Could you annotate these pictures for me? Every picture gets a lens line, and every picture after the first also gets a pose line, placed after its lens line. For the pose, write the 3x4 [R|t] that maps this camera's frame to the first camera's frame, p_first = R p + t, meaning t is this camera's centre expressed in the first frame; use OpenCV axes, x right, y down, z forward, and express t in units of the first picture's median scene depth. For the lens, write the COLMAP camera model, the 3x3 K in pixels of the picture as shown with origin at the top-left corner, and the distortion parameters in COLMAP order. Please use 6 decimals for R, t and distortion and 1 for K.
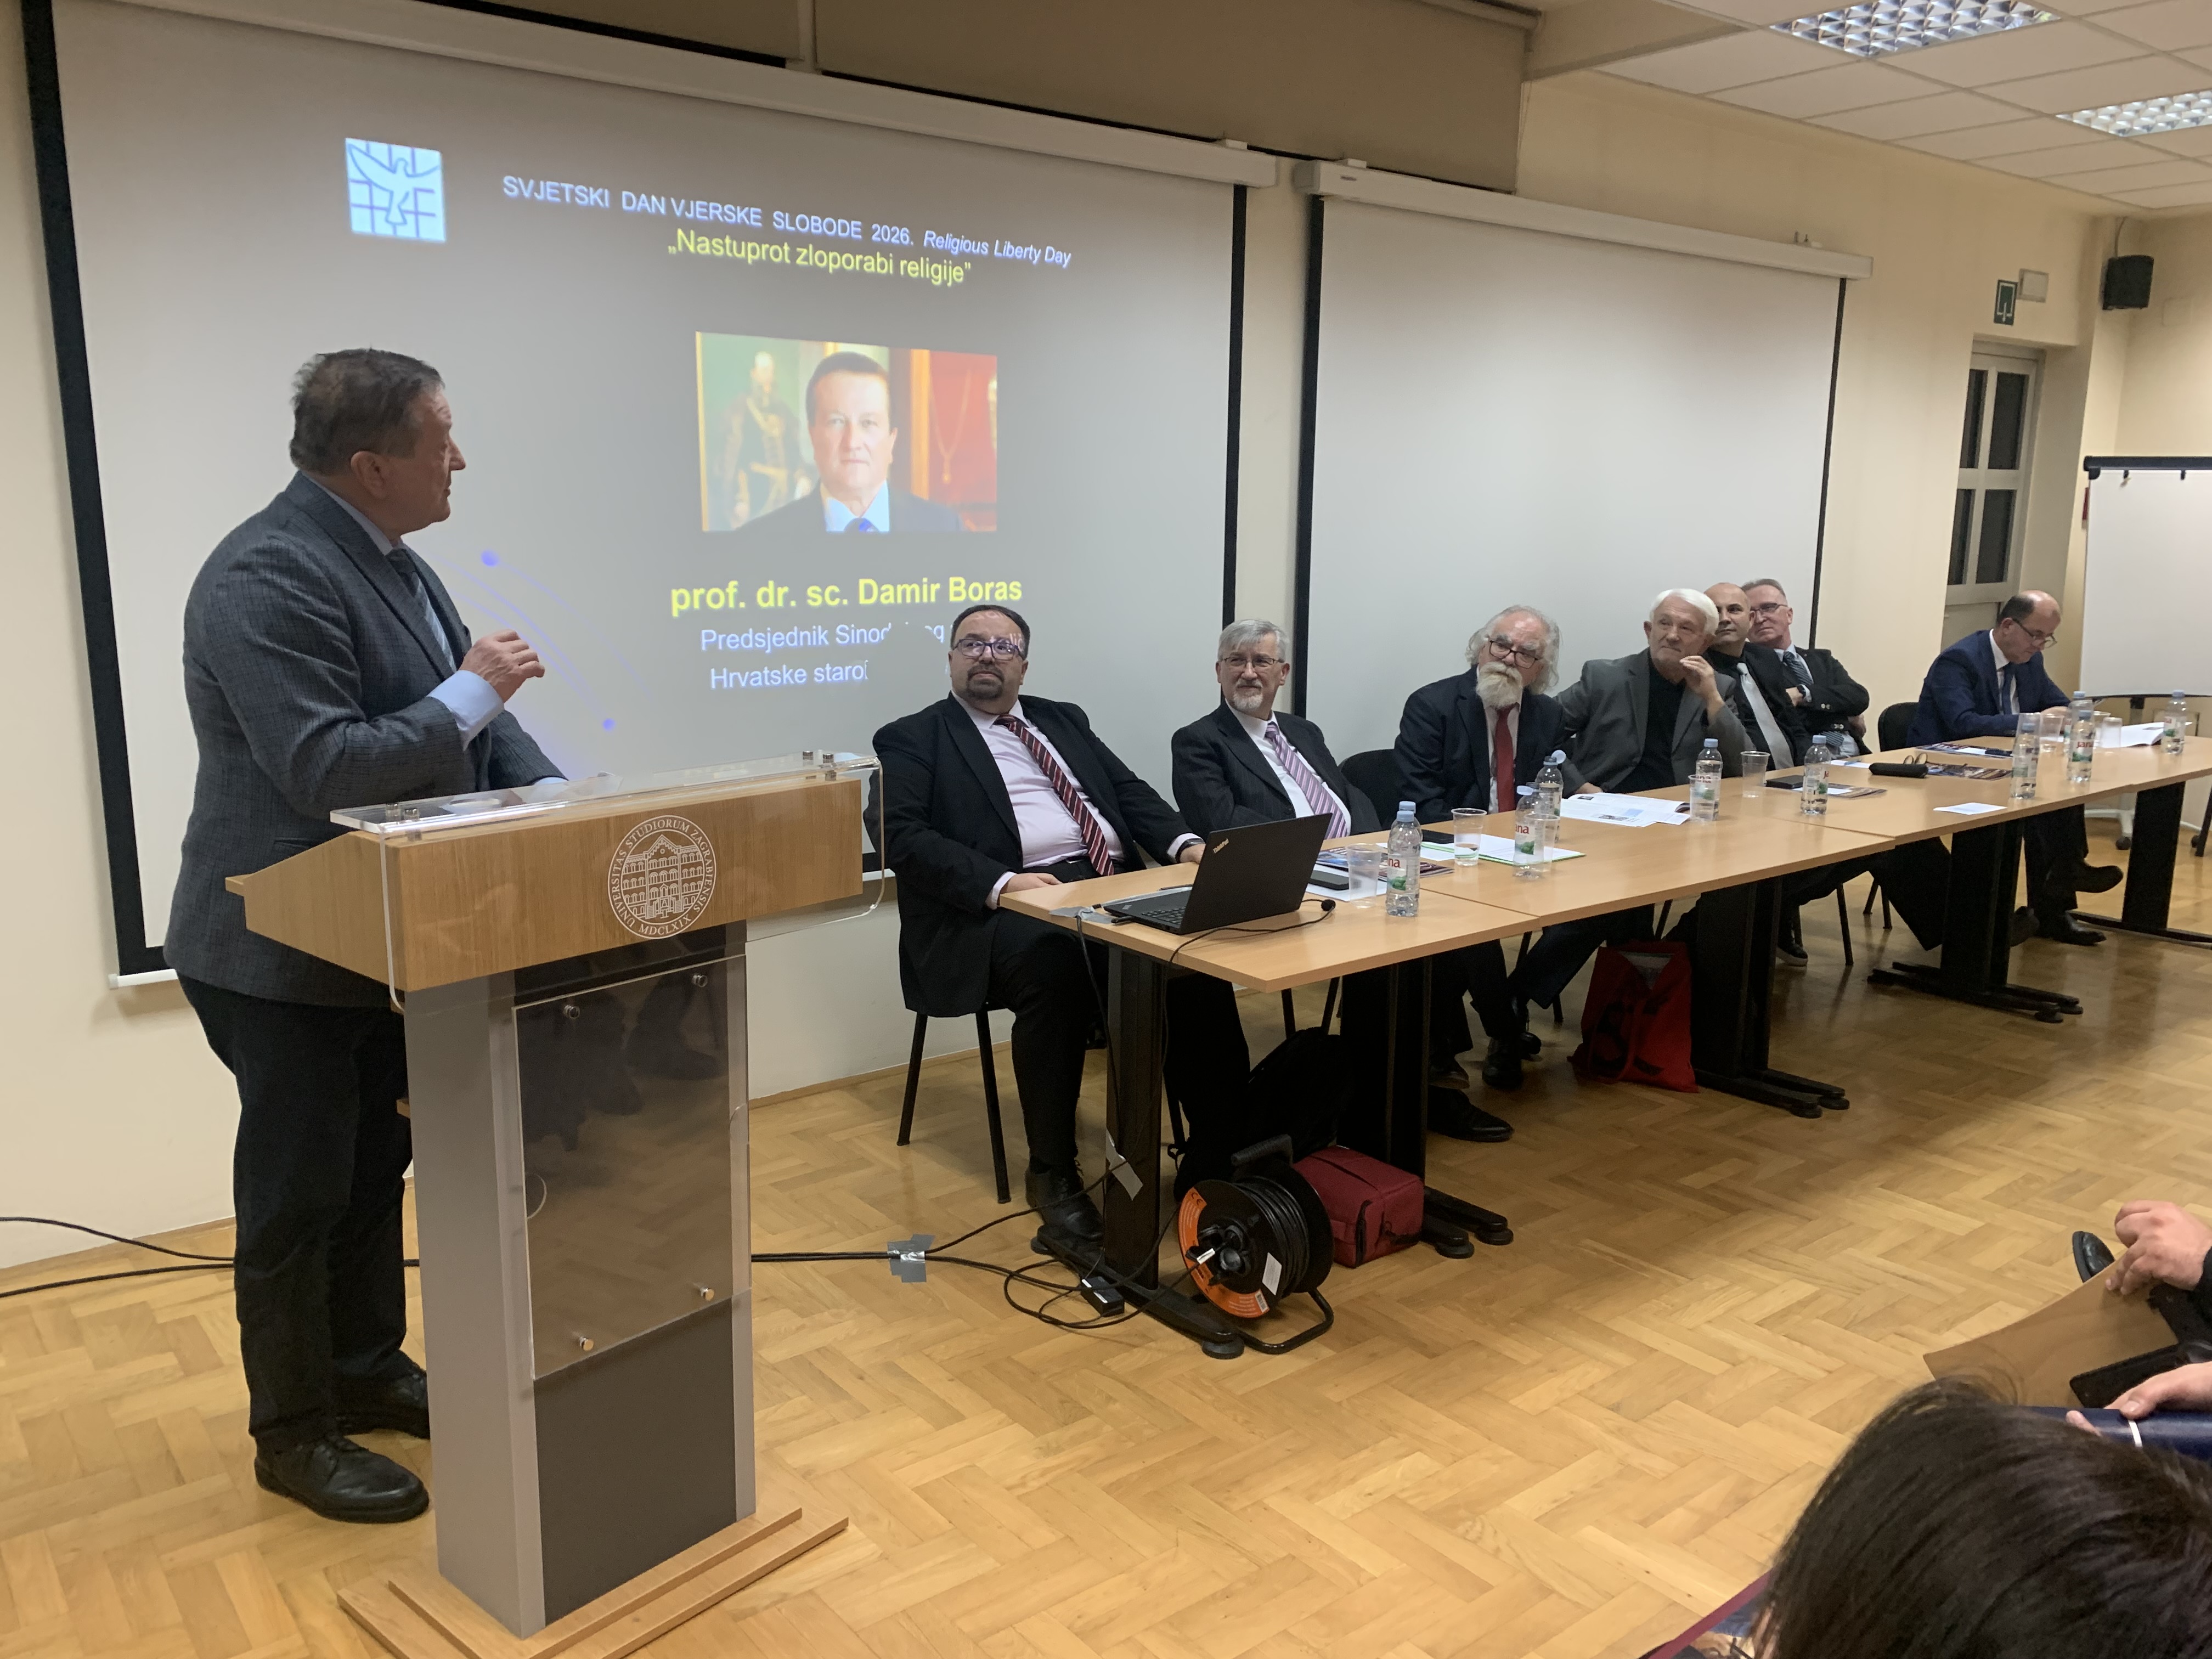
lens RADIAL K [[1711.4, 0, 1086.4], [0, 1711.4, 822.4], [0, 0, 1]] dist [0.032726, -0.044747]
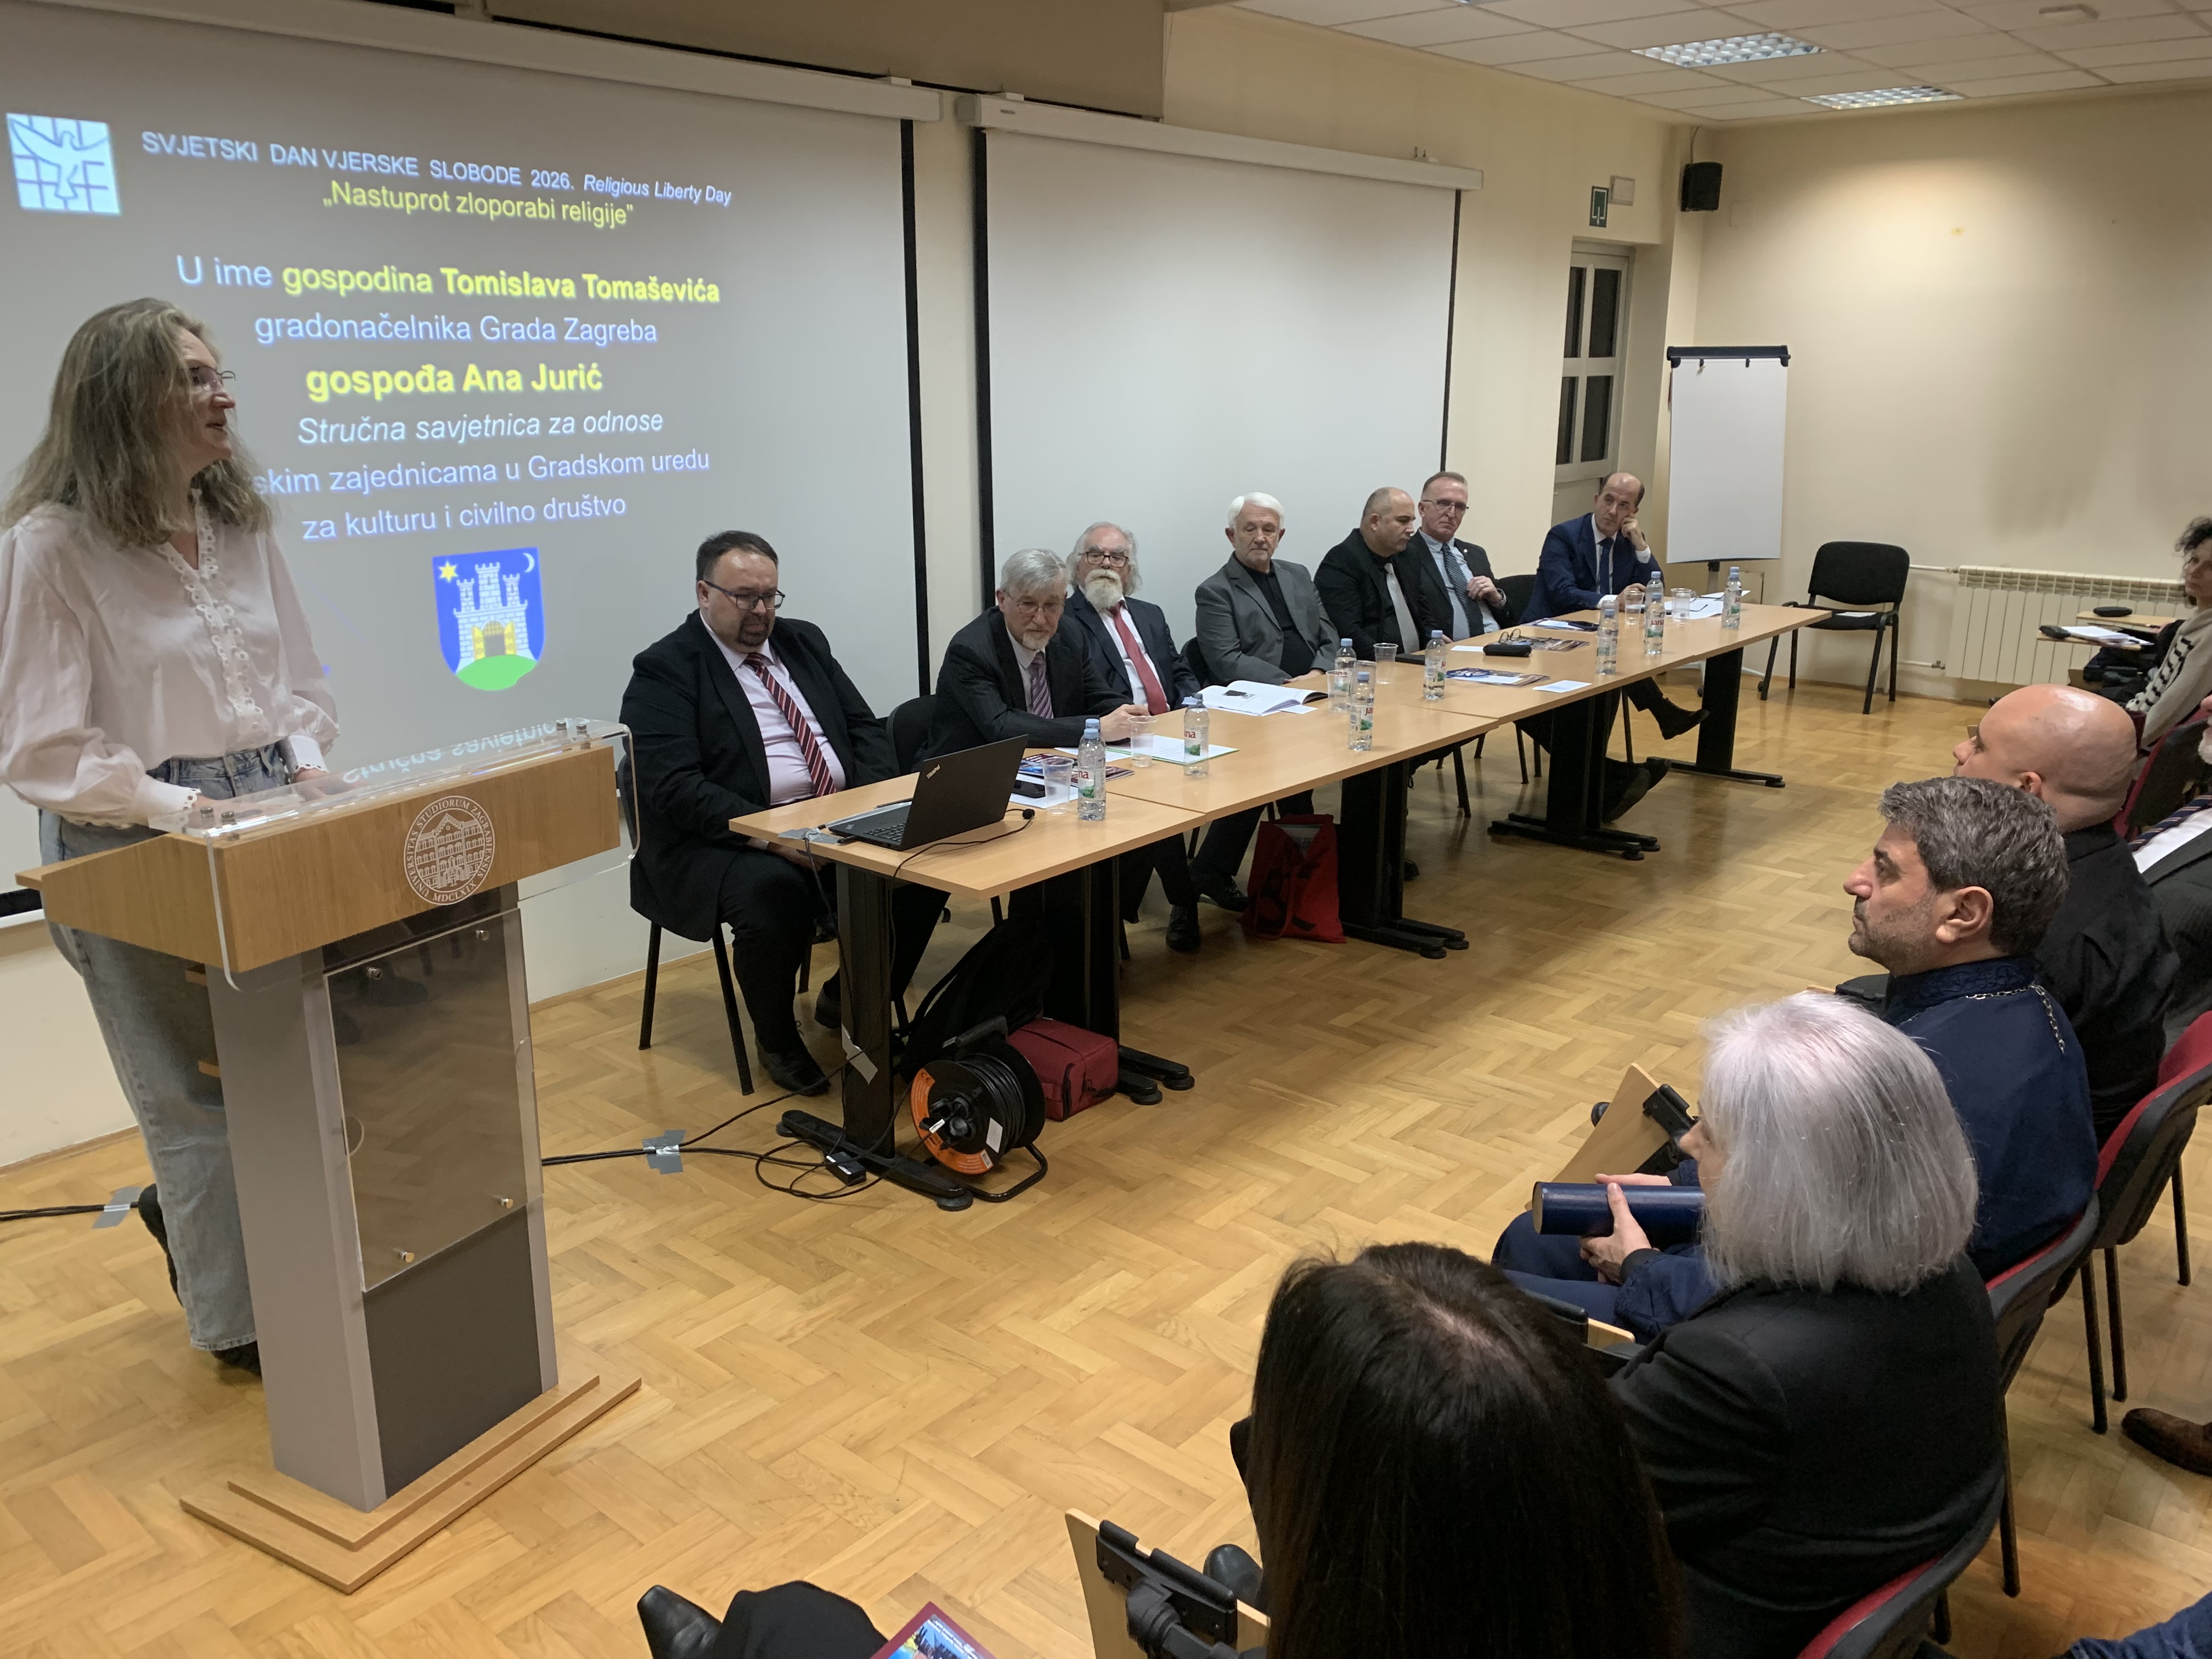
lens RADIAL K [[1711.4, 0, 1086.4], [0, 1711.4, 822.4], [0, 0, 1]] dist [0.032726, -0.044747]
pose [[0.982260, -0.059894, 0.177701, -0.022440], [0.045153, 0.995283, 0.085869, -0.042657], [-0.182006, -0.076322, 0.980331, -0.125135]]
